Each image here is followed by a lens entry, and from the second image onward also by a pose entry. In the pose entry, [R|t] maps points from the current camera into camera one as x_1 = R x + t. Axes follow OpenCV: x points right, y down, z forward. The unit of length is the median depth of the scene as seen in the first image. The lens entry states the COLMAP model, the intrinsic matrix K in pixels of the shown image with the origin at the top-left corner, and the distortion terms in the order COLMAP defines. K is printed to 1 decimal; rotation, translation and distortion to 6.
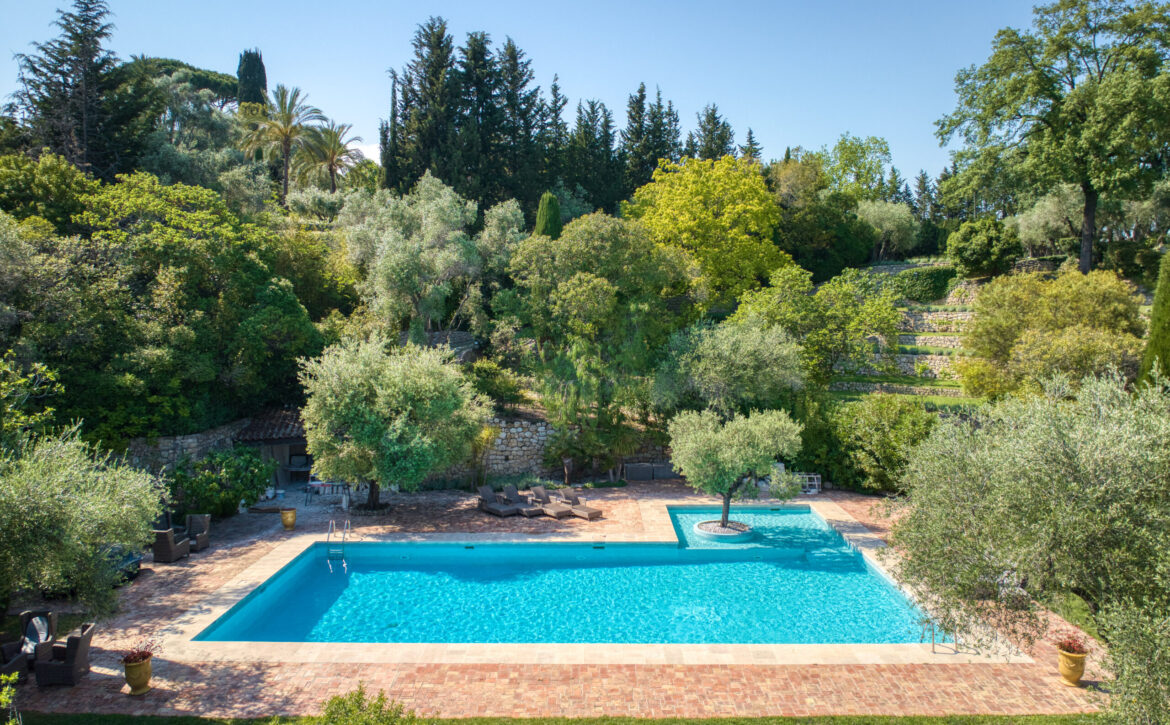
lens RADIAL K [[798.6, 0, 587.6], [0, 798.6, 359.7], [0, 0, 1]] dist [-0.002711, -0.032860]
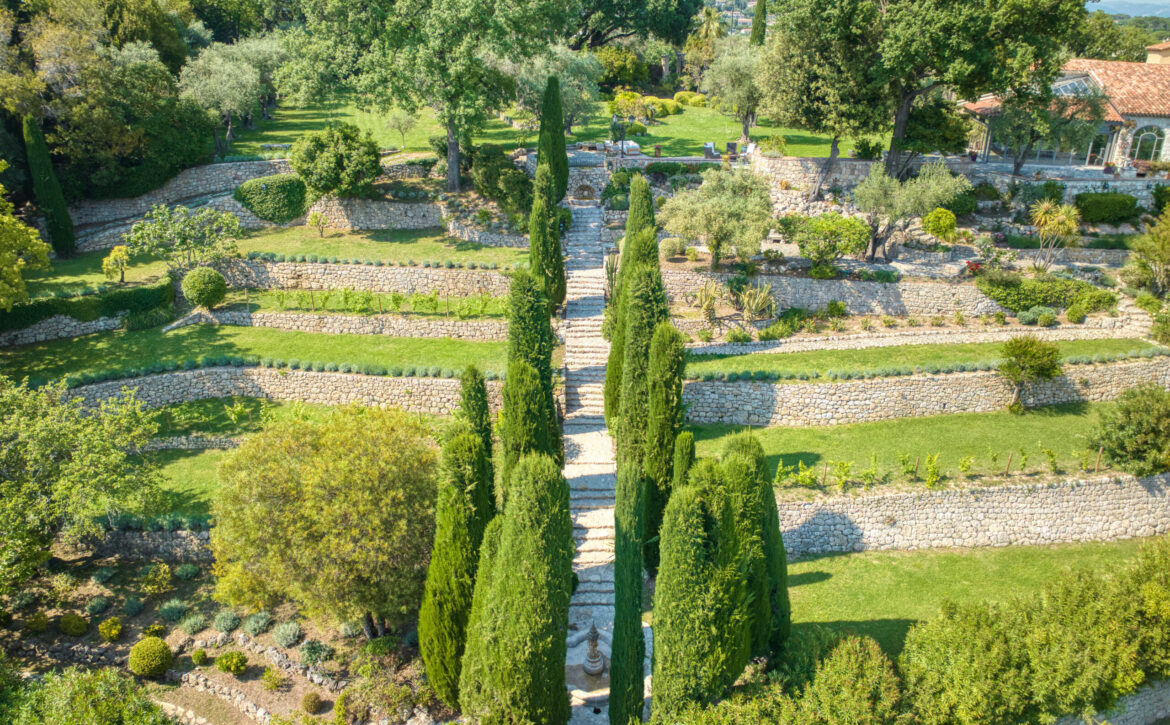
lens RADIAL K [[798.6, 0, 587.6], [0, 798.6, 359.7], [0, 0, 1]] dist [-0.002711, -0.032860]
pose [[0.813577, -0.217774, 0.539135, 0.272310], [0.025962, 0.939895, 0.340475, -0.261890], [-0.580877, -0.263006, 0.770331, 0.224431]]
